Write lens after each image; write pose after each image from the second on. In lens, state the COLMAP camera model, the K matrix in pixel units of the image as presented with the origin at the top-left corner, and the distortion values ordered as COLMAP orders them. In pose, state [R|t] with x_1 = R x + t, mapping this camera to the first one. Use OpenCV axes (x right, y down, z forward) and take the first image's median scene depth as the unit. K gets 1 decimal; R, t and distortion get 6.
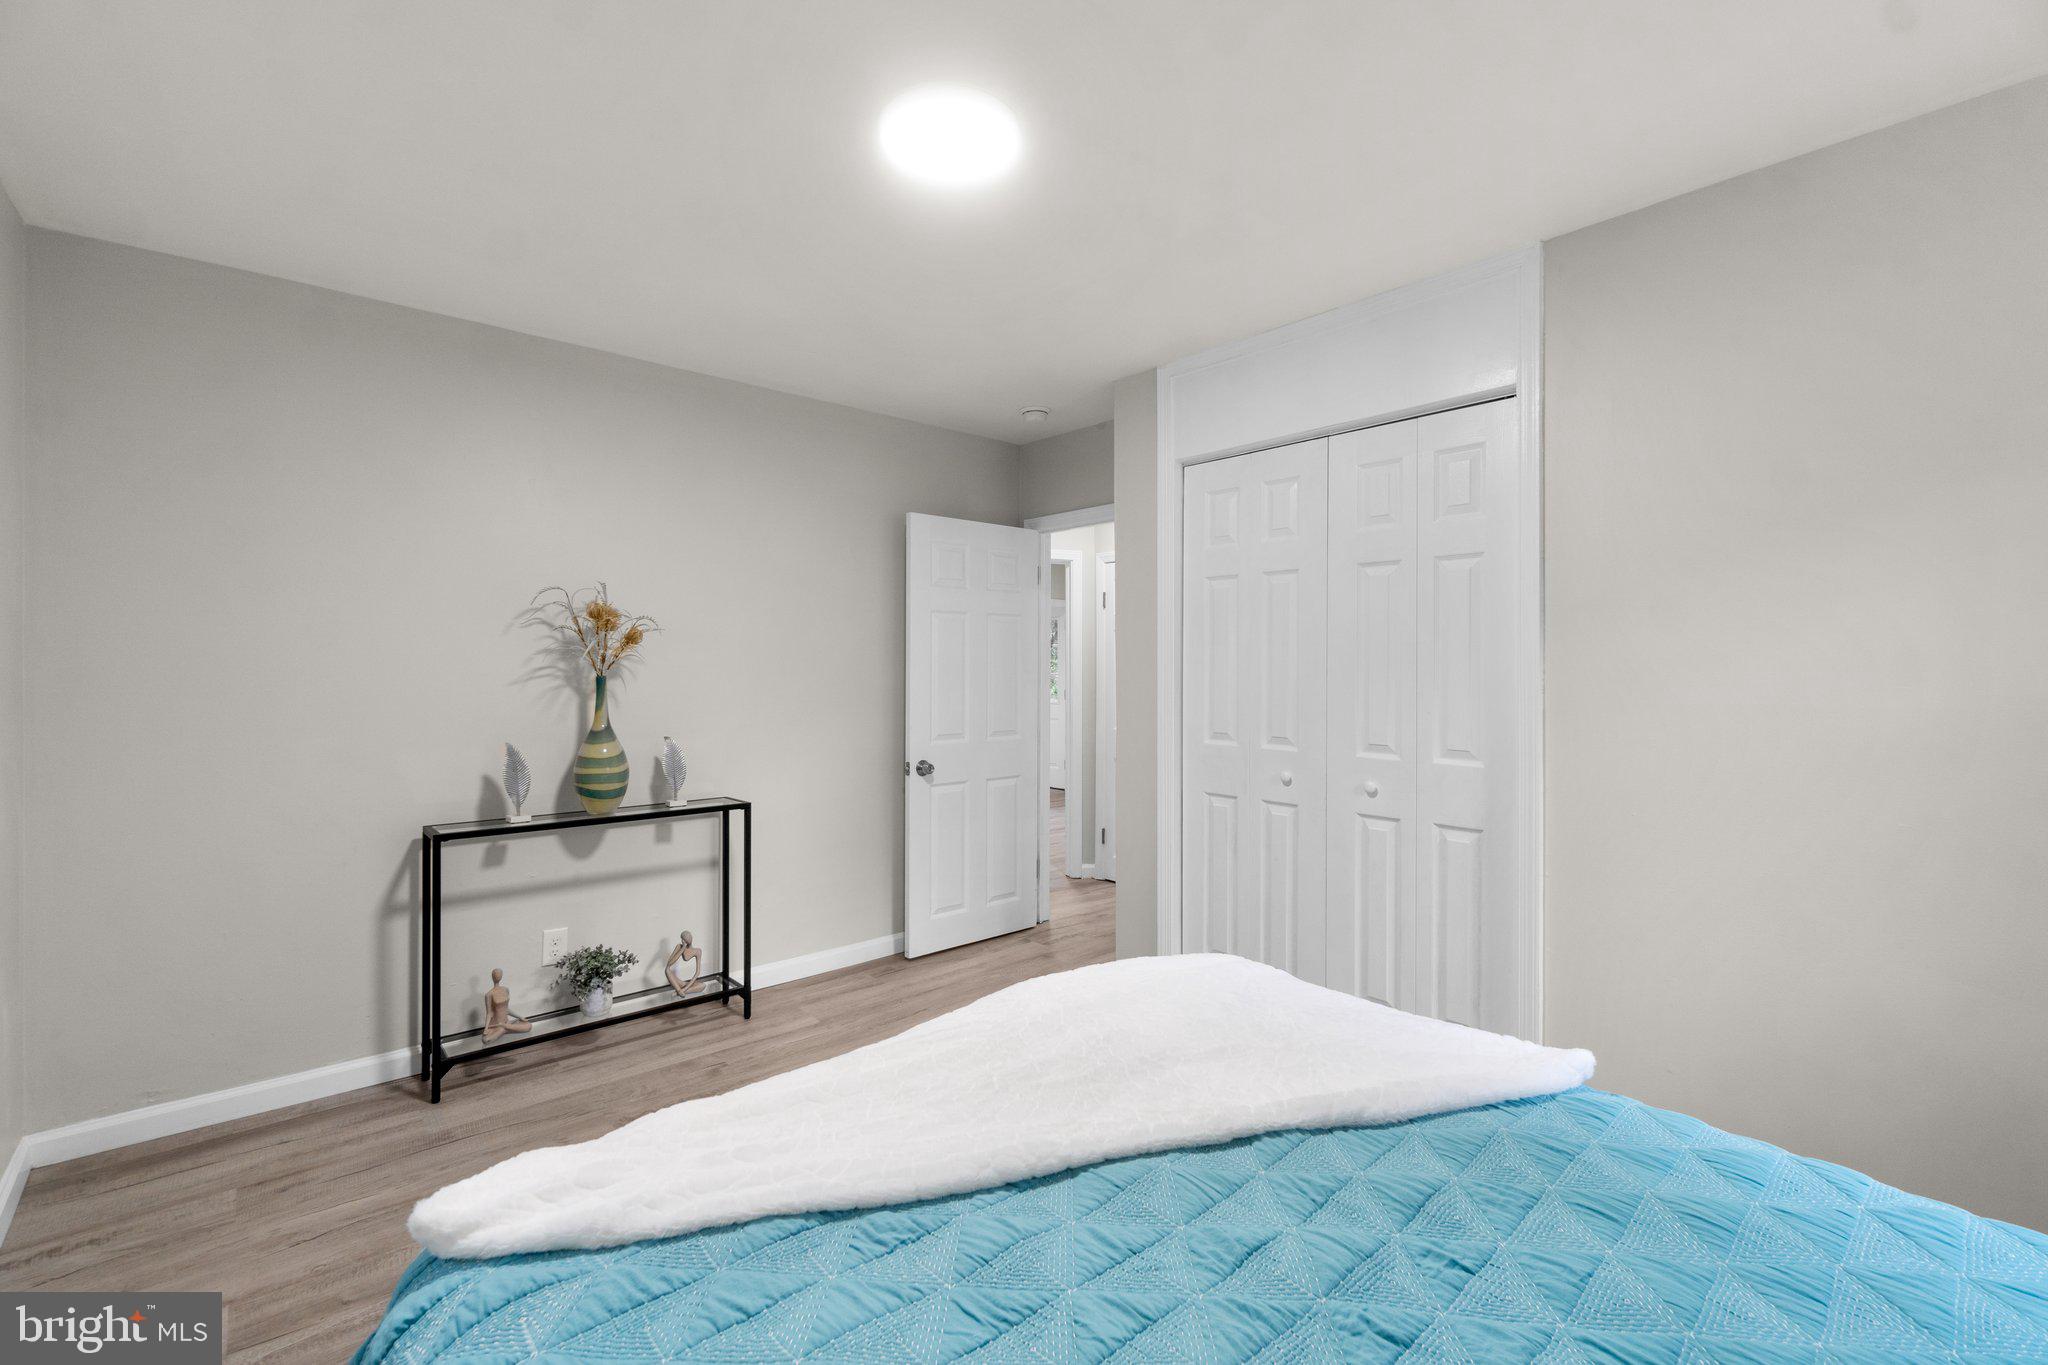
lens RADIAL K [[873.1, 0, 1017.3], [0, 873.1, 674.8], [0, 0, 1]] dist [-0.014904, -0.000348]
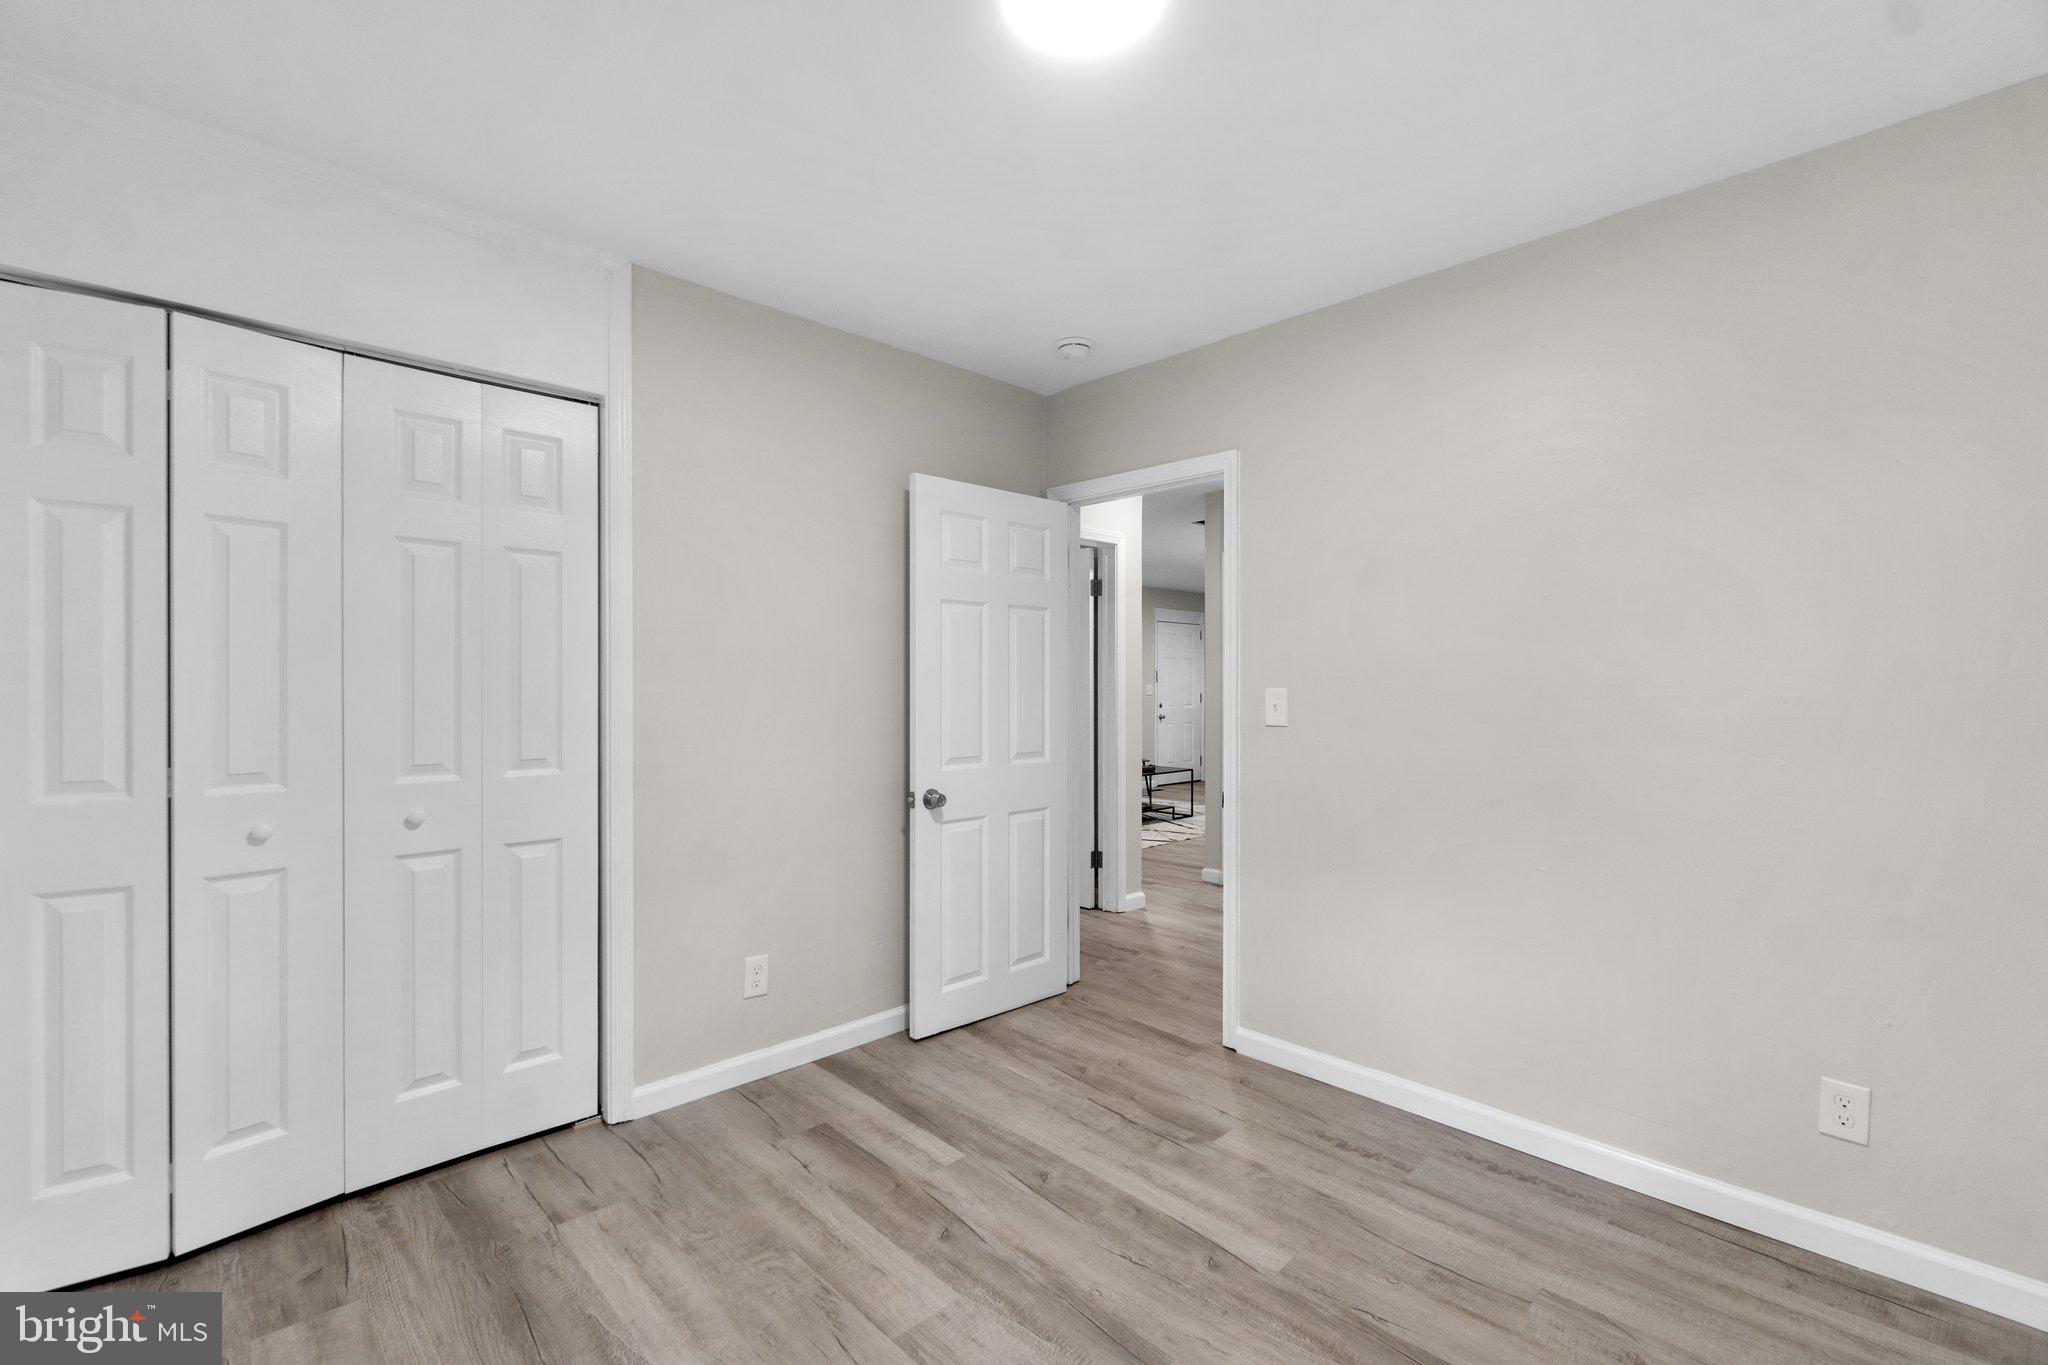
lens RADIAL K [[873.1, 0, 1017.3], [0, 873.1, 674.8], [0, 0, 1]] dist [-0.014904, -0.000348]
pose [[-0.075567, -0.003498, 0.997135, -0.433938], [0.002010, 0.999991, 0.003660, -0.005074], [-0.997139, 0.002280, -0.075560, 0.516053]]
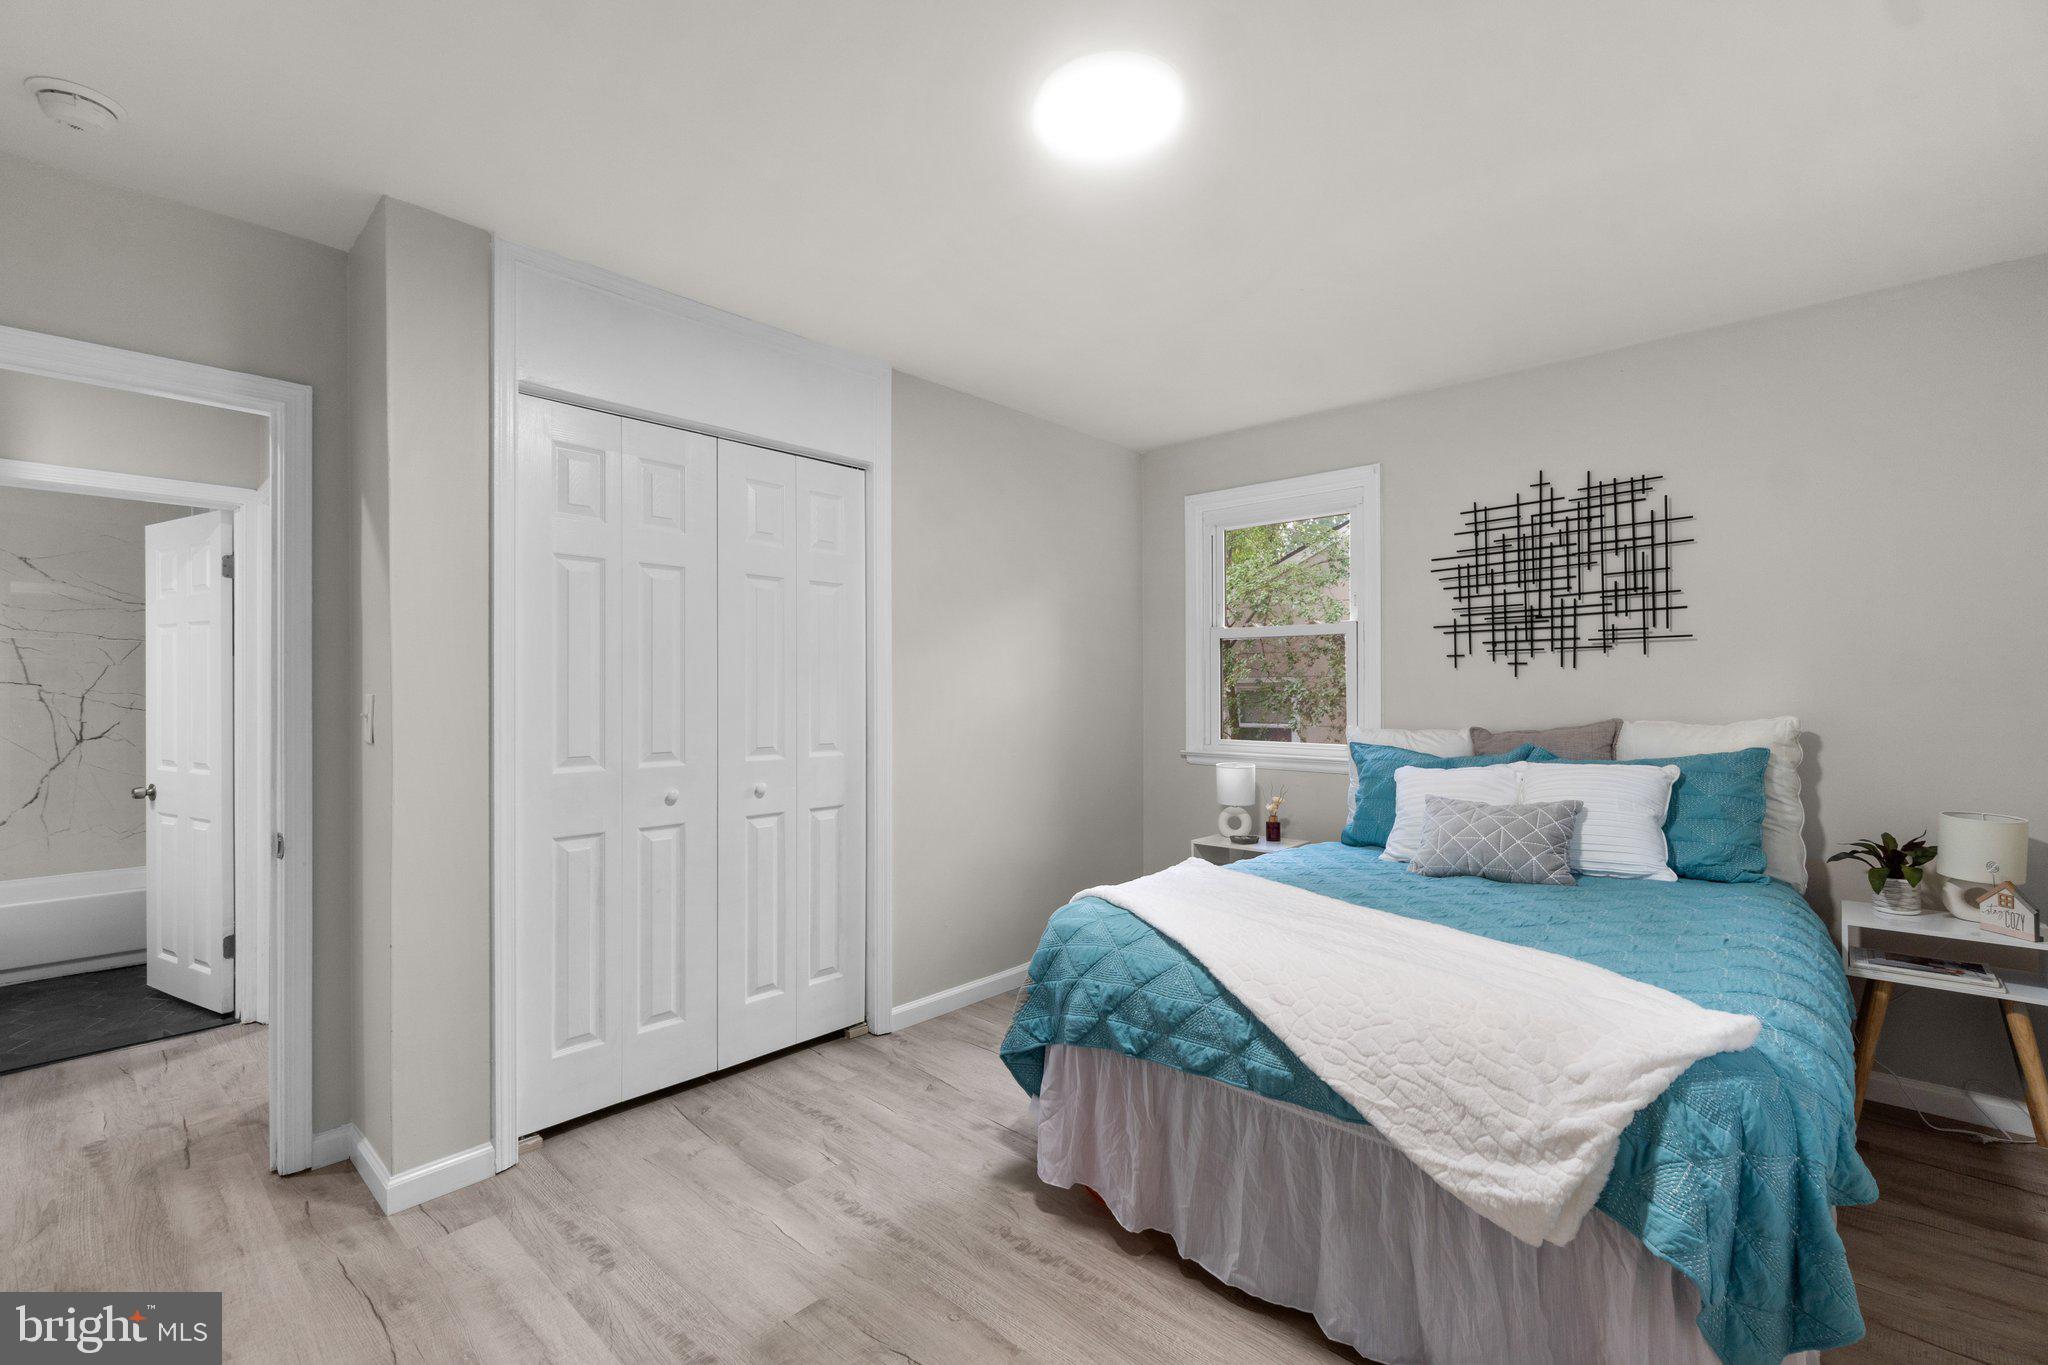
lens RADIAL K [[889.4, 0, 1014.6], [0, 889.4, 664.5], [0, 0, 1]] dist [0.000216, -0.000079]
pose [[-0.114680, 0.011856, 0.993332, -0.708540], [-0.002814, 0.999921, -0.012259, -0.008337], [-0.993399, -0.004201, -0.114637, 0.827709]]
